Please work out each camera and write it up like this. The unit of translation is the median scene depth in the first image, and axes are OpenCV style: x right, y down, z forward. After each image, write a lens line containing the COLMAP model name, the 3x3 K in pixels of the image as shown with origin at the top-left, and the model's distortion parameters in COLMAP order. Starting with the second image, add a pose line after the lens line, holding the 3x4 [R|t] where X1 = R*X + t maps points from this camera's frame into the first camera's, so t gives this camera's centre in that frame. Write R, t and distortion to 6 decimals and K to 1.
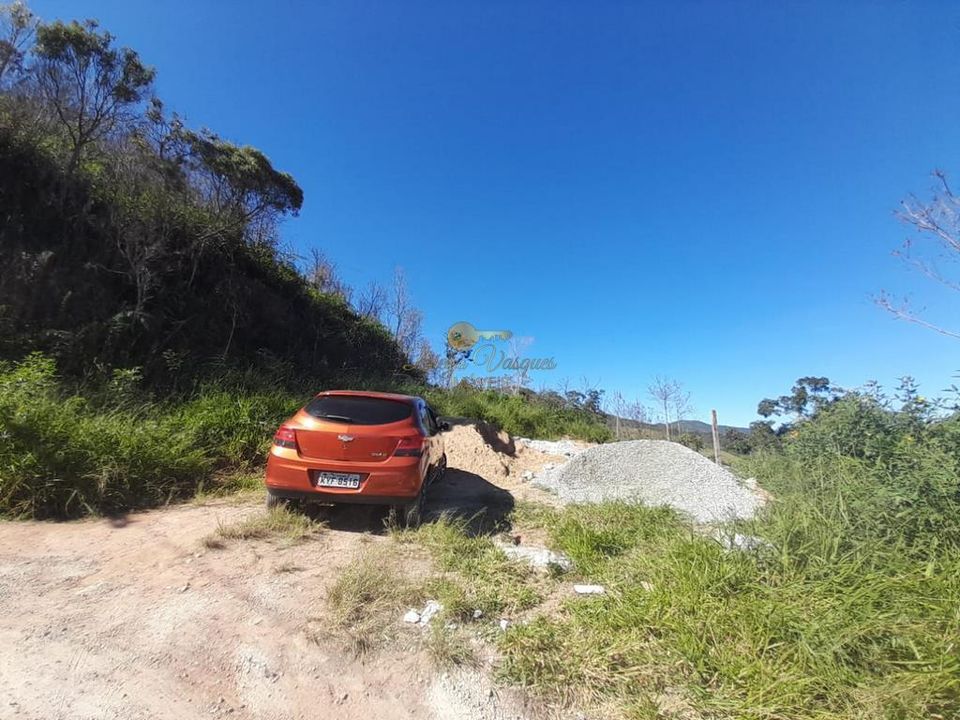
lens RADIAL K [[371.5, 0, 488.1], [0, 371.5, 366.5], [0, 0, 1]] dist [0.021098, -0.014877]
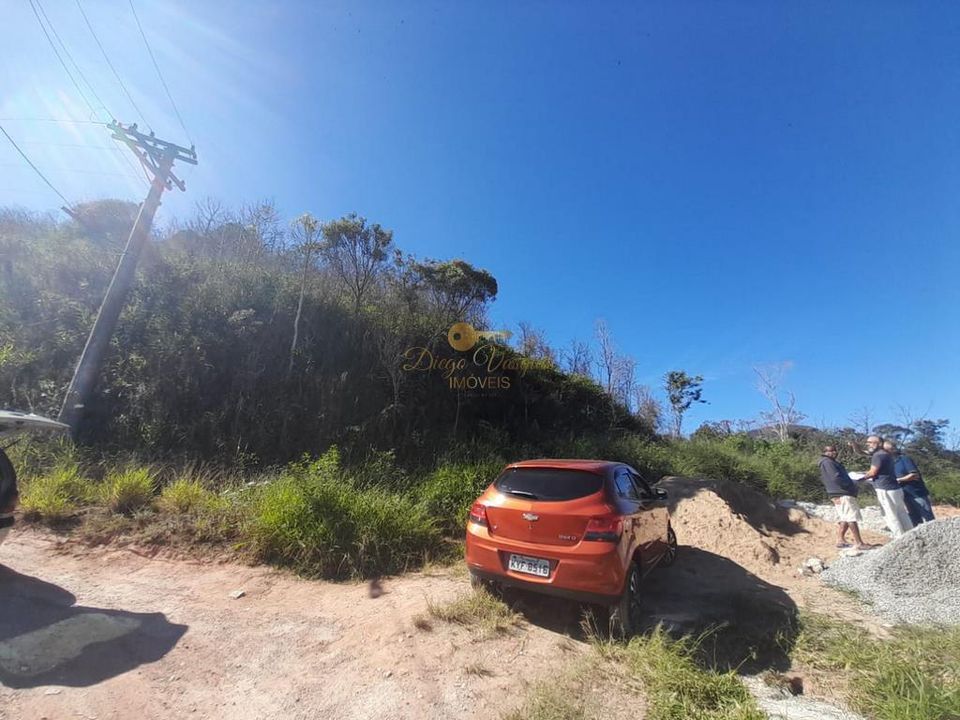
lens RADIAL K [[371.5, 0, 488.1], [0, 371.5, 366.5], [0, 0, 1]] dist [0.021098, -0.014877]
pose [[0.825879, -0.189993, -0.530874, 0.081860], [0.113343, 0.978241, -0.173772, -0.020793], [0.552338, 0.083344, 0.829443, 0.124730]]
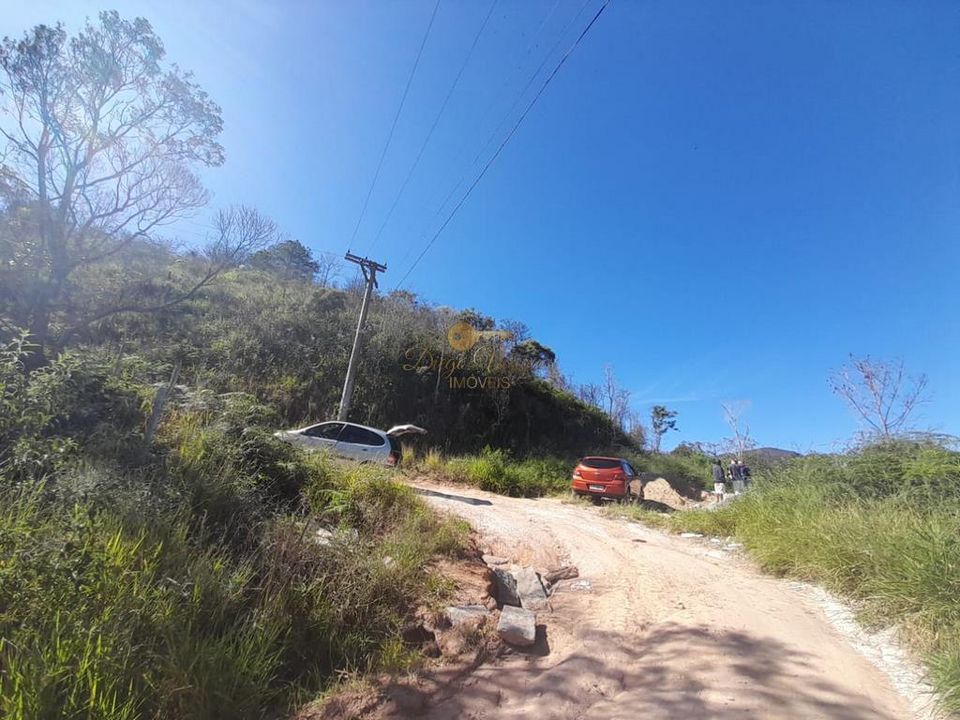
lens RADIAL K [[371.5, 0, 488.1], [0, 371.5, 366.5], [0, 0, 1]] dist [0.021098, -0.014877]
pose [[0.845330, -0.133219, -0.517368, 0.468224], [0.043897, 0.982457, -0.181251, -0.125201], [0.532438, 0.130506, 0.836348, -1.801924]]
